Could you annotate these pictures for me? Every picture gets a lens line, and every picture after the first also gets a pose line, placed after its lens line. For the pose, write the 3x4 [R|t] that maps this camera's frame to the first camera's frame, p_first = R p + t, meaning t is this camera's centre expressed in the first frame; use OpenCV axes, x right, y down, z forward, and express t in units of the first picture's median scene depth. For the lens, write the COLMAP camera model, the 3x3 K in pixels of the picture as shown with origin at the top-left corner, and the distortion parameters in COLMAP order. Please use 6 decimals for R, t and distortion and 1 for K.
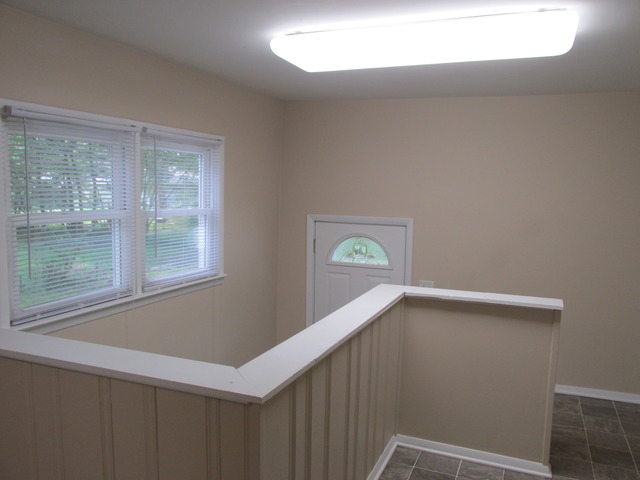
lens RADIAL K [[533.0, 0, 320.5], [0, 533.0, 240.2], [0, 0, 1]] dist [-0.016236, -0.003128]
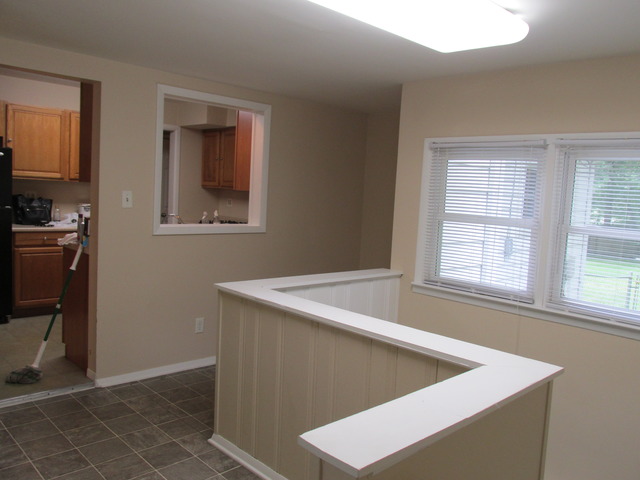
lens RADIAL K [[533.0, 0, 318.2], [0, 533.0, 240.5], [0, 0, 1]] dist [-0.016236, -0.003128]
pose [[-0.392900, 0.050551, -0.918191, 0.873323], [-0.153213, 0.980933, 0.119566, -0.090375], [0.906728, 0.187656, -0.377664, 1.163444]]
